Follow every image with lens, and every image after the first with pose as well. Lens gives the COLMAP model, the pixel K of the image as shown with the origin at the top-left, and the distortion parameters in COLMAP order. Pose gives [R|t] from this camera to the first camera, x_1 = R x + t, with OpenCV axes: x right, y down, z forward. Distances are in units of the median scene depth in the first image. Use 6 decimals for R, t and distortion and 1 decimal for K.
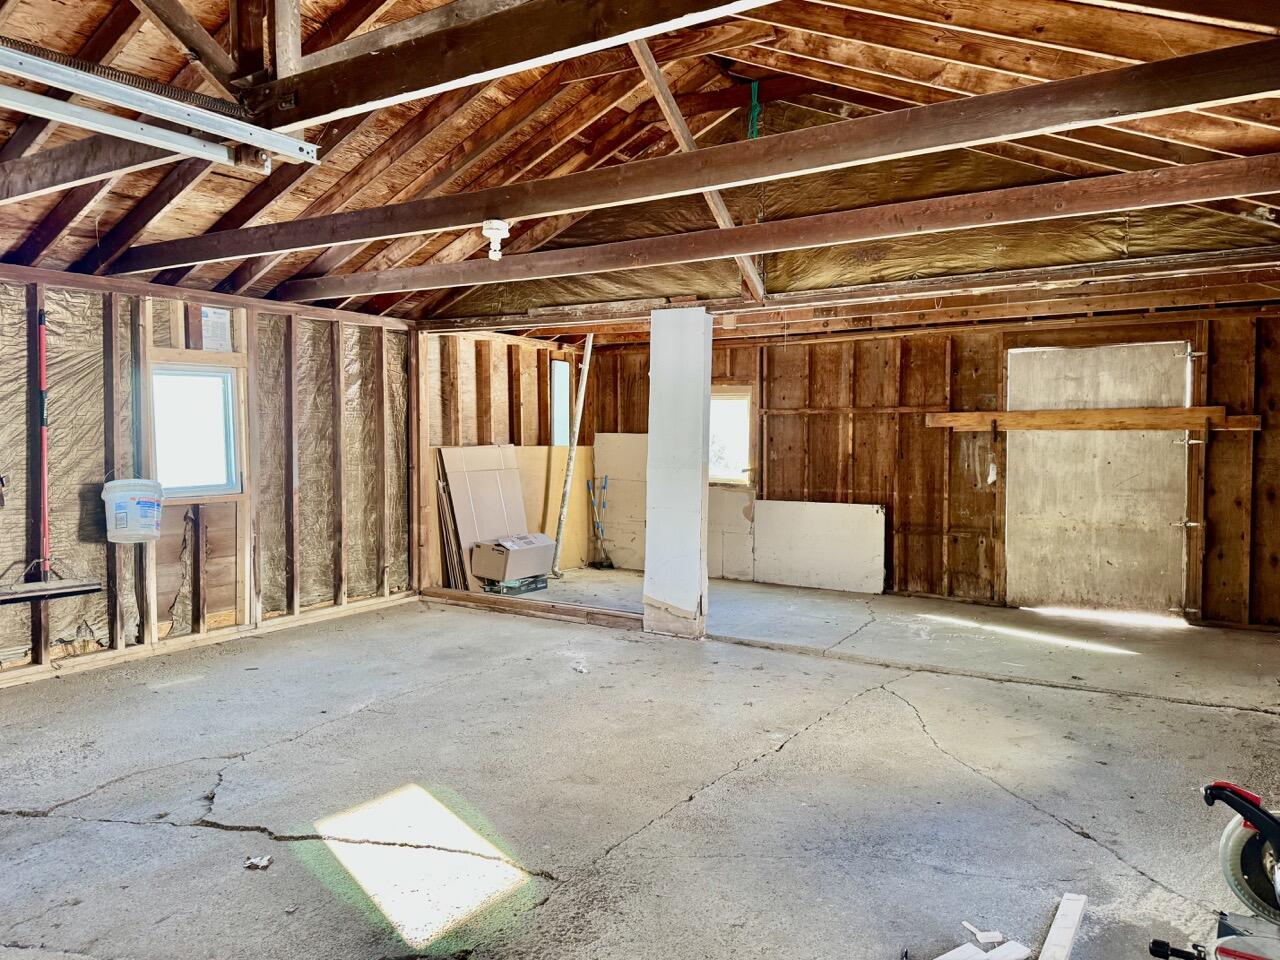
lens RADIAL K [[943.3, 0, 639.6], [0, 943.3, 478.2], [0, 0, 1]] dist [0.028694, -0.020087]
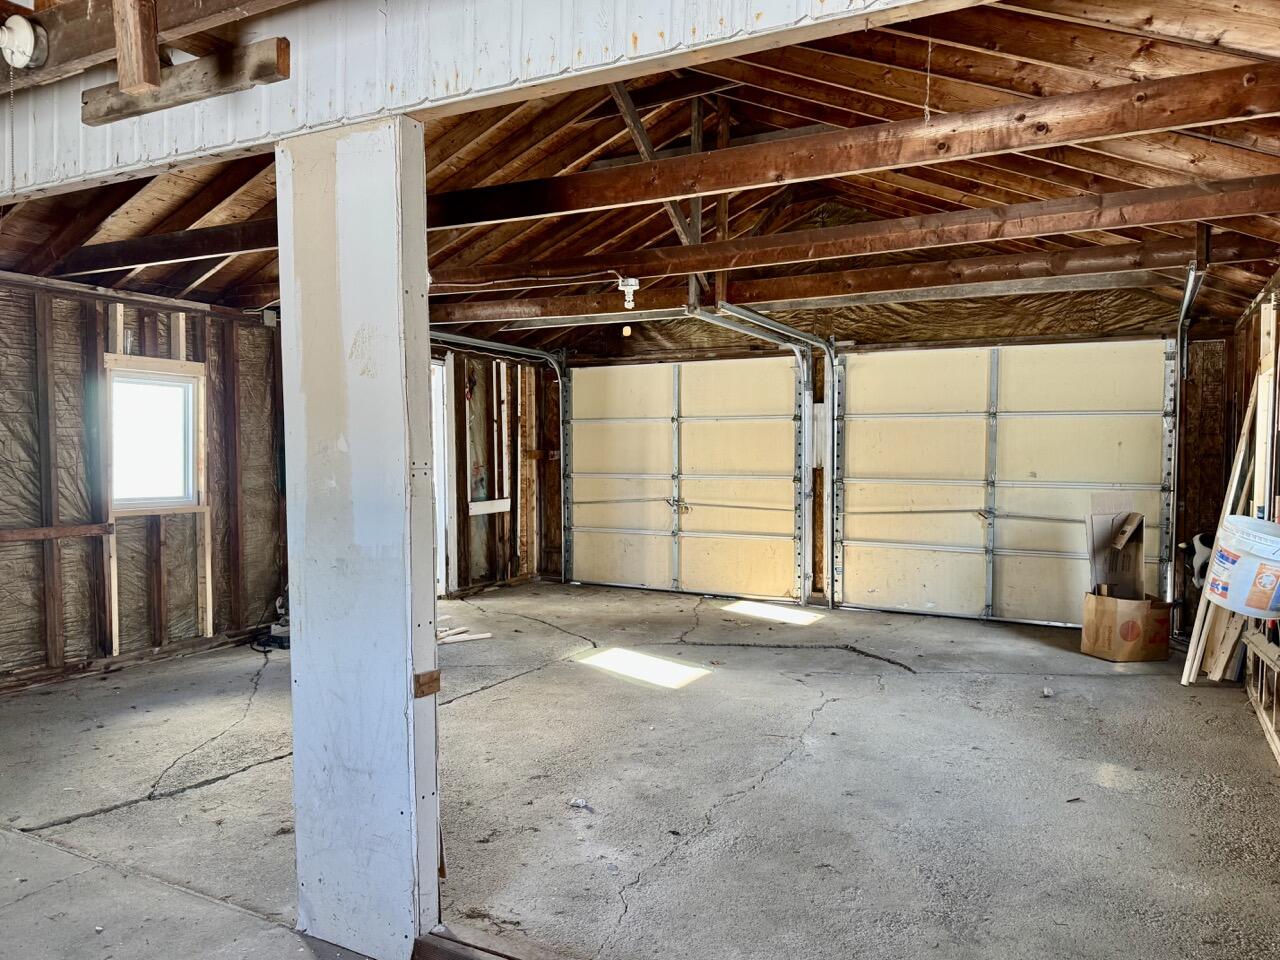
lens RADIAL K [[943.3, 0, 640.6], [0, 943.3, 483.4], [0, 0, 1]] dist [0.028694, -0.020087]
pose [[-0.997246, -0.006581, -0.073869, -0.068095], [-0.013196, 0.995907, 0.089418, -0.099018], [0.072978, 0.090147, -0.993251, 2.070190]]
